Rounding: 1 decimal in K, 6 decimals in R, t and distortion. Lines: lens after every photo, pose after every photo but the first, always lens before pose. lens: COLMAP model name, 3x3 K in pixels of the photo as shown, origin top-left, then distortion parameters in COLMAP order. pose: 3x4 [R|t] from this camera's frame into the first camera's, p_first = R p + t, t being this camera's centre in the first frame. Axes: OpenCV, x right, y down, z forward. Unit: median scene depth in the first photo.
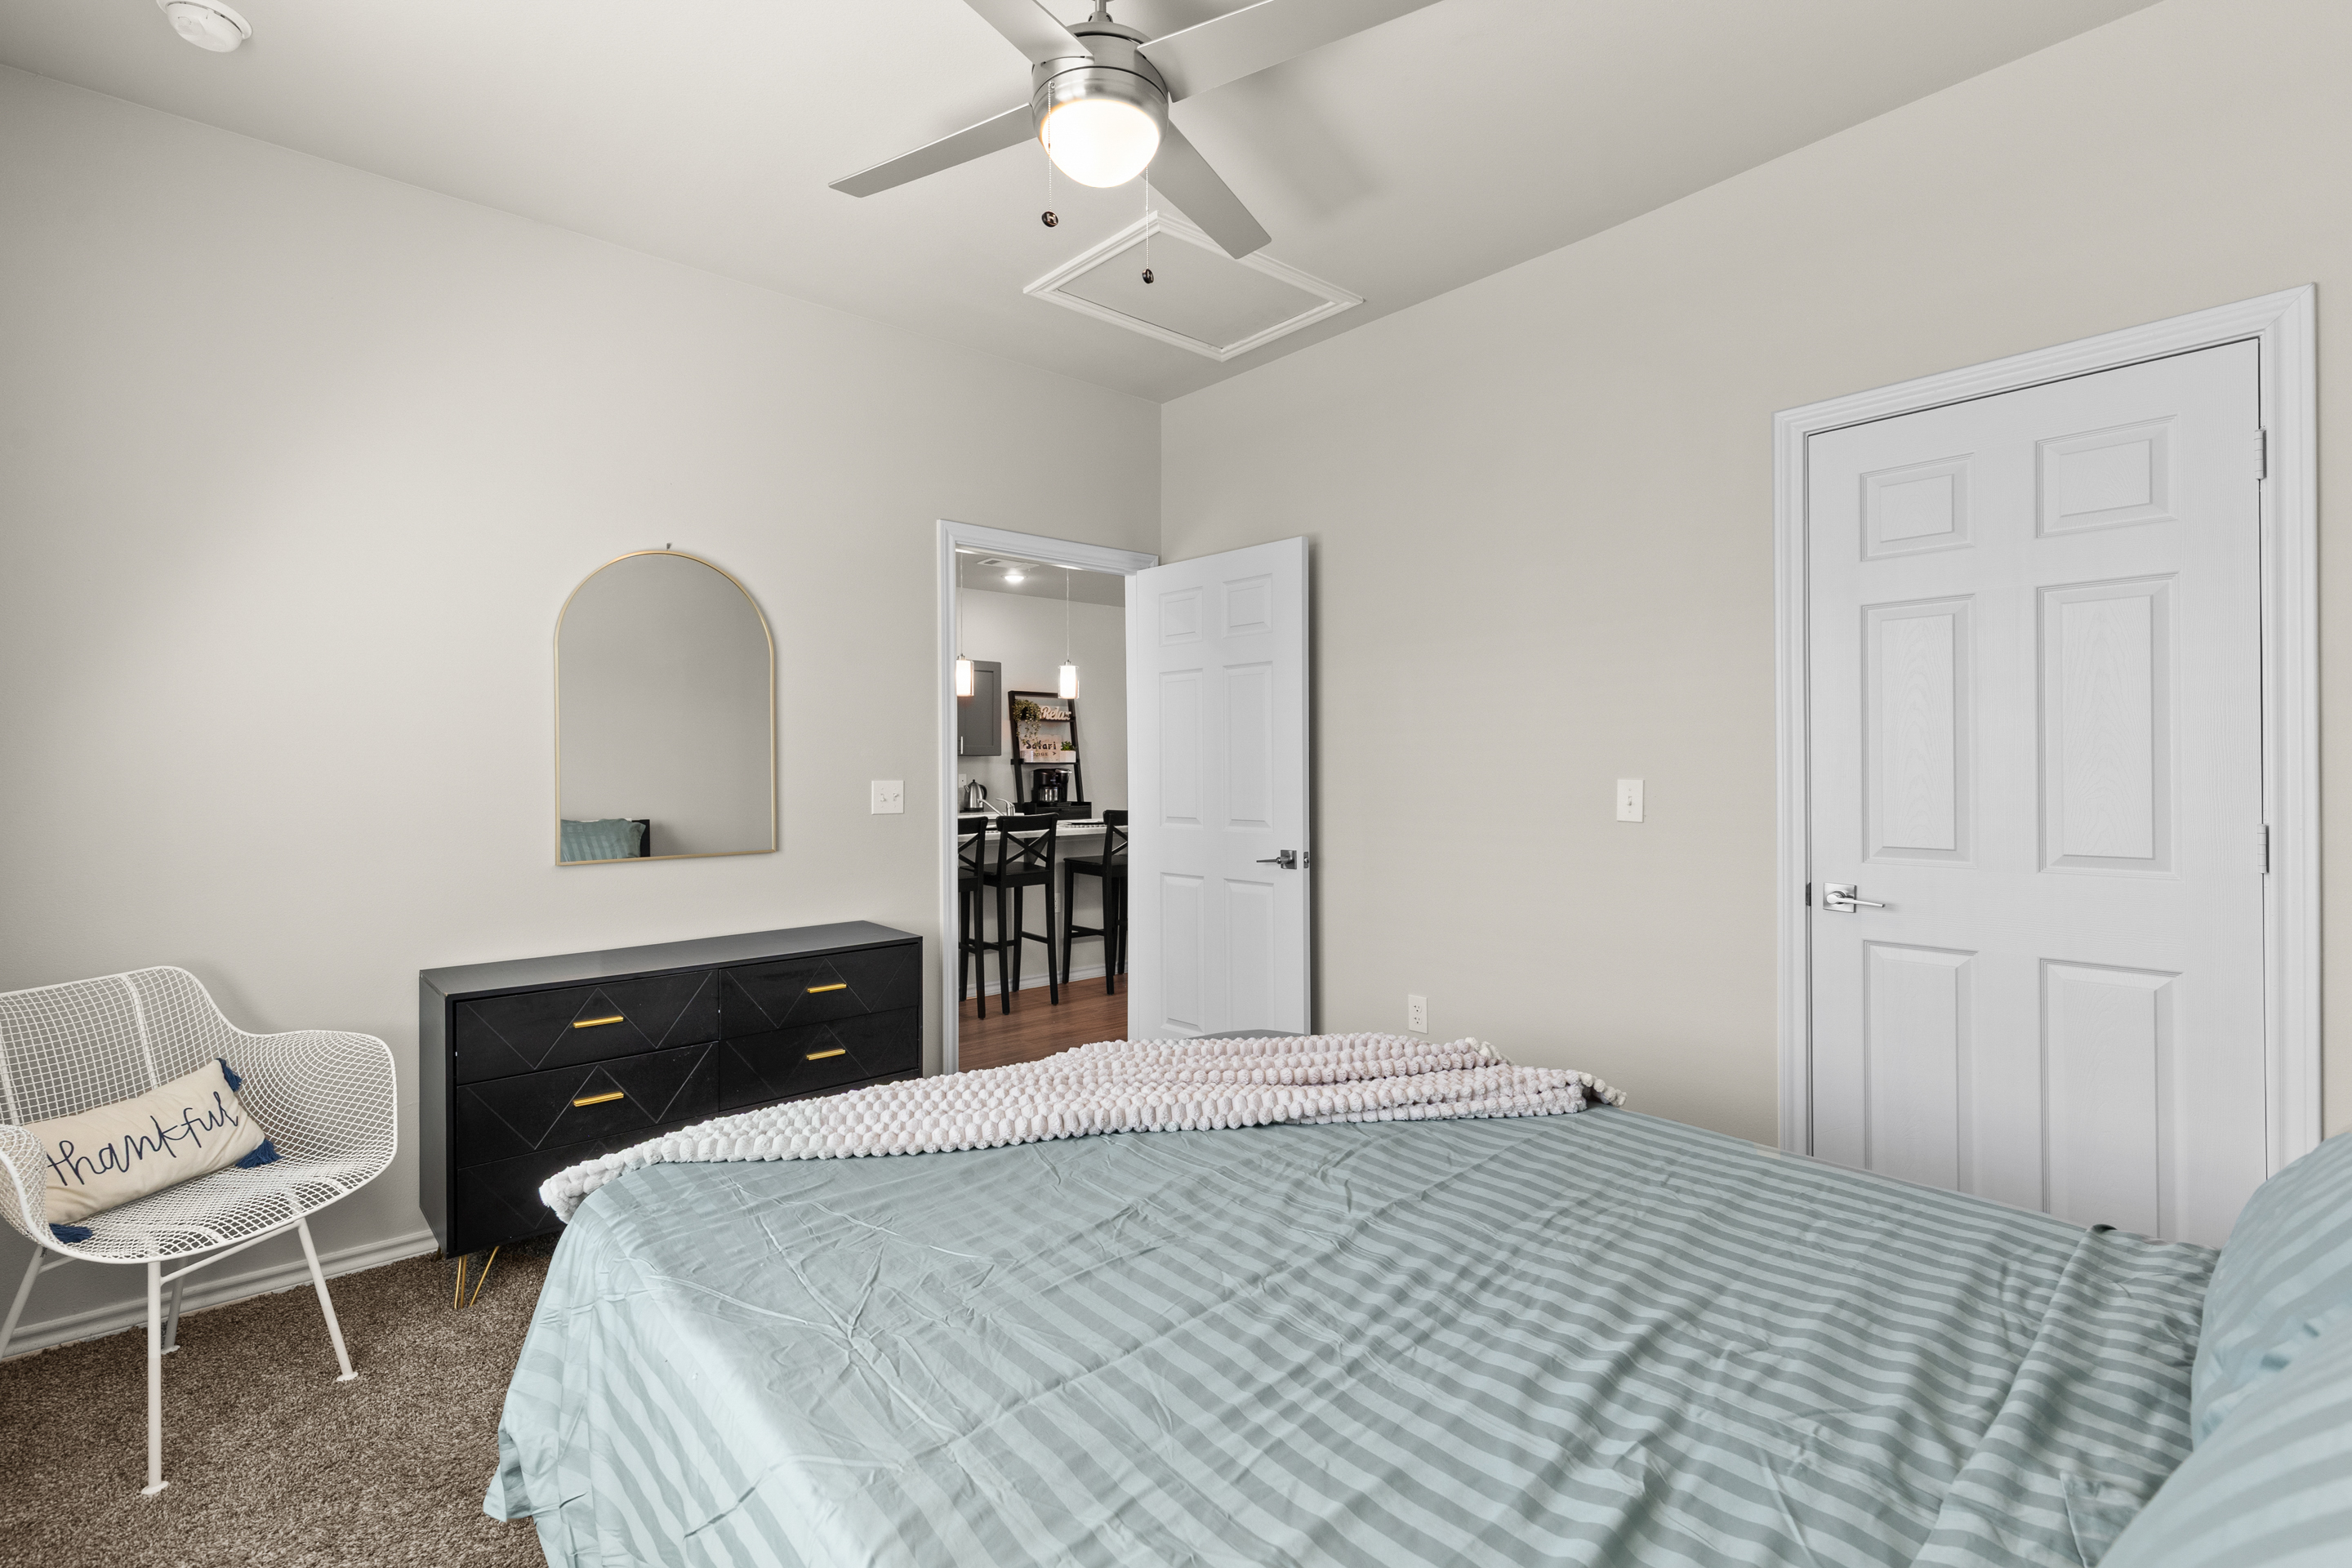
lens RADIAL K [[1063.4, 0, 1177.5], [0, 1063.4, 773.7], [0, 0, 1]] dist [0.011035, -0.004604]
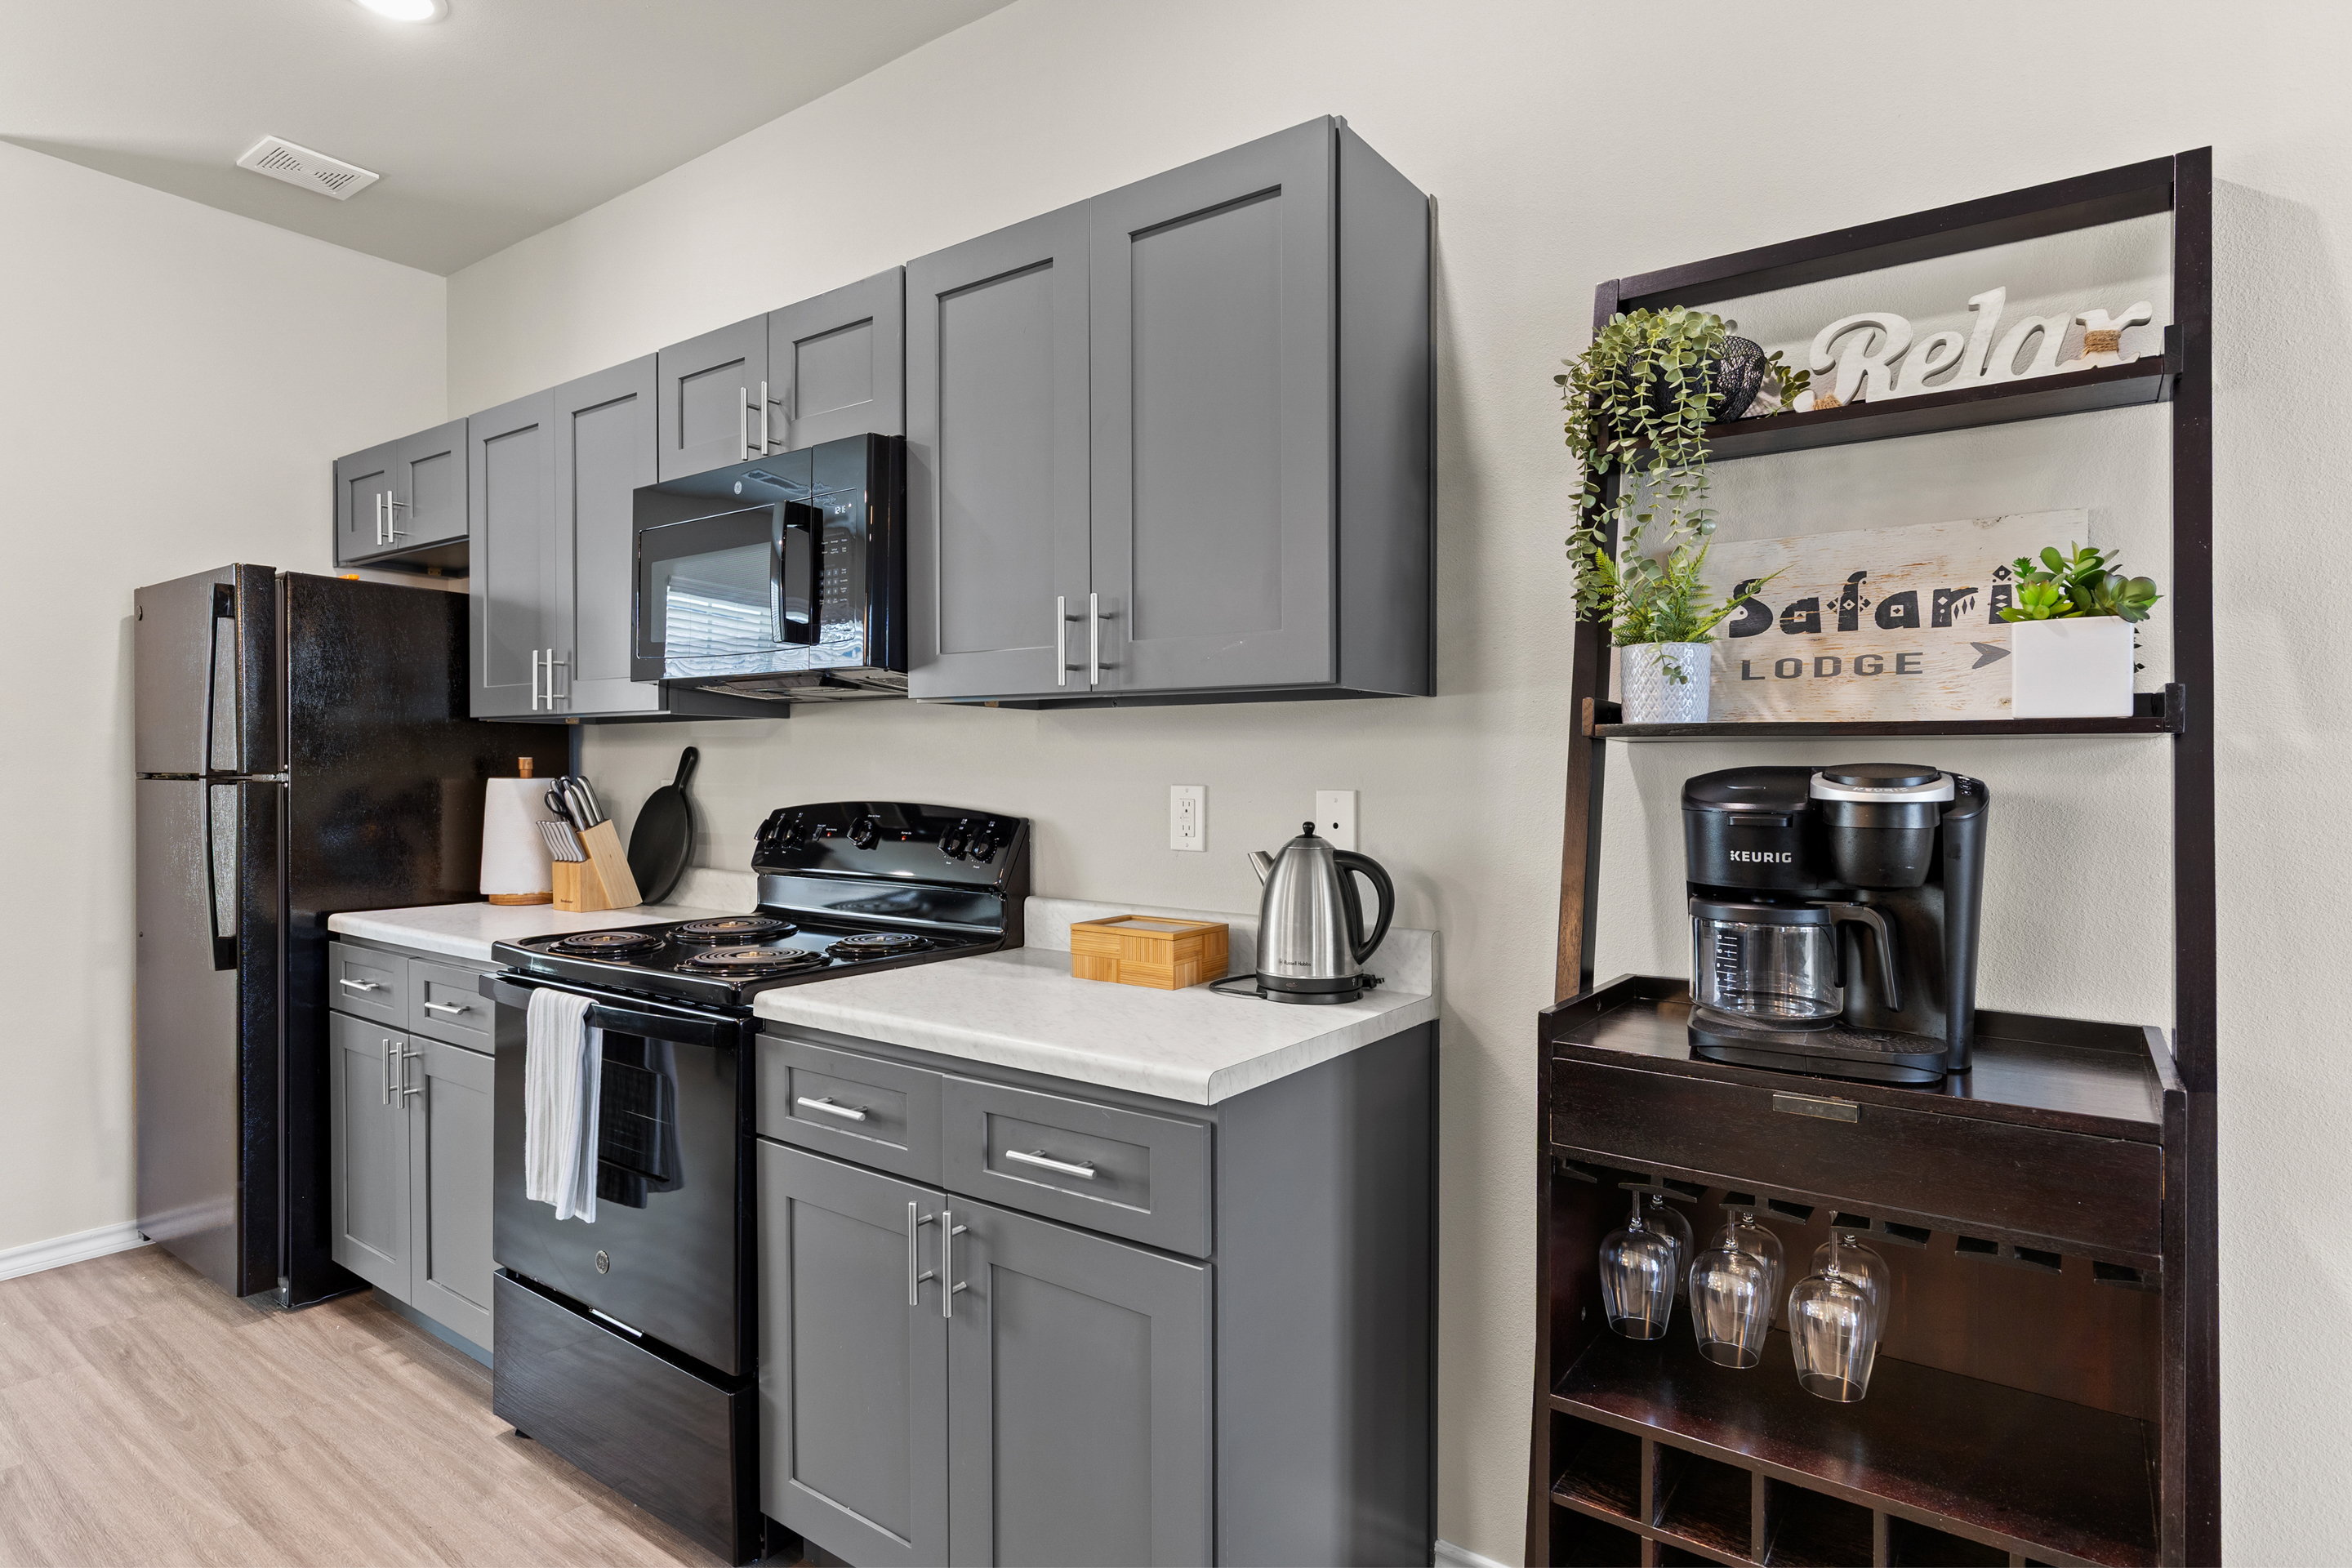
lens RADIAL K [[1232.2, 0, 1164.6], [0, 1232.2, 781.6], [0, 0, 1]] dist [-0.001011, 0.001179]
pose [[0.214666, 0.013271, -0.976597, 0.014064], [-0.013902, 0.999848, 0.010531, -0.003364], [0.976589, 0.011316, 0.214818, 0.891272]]
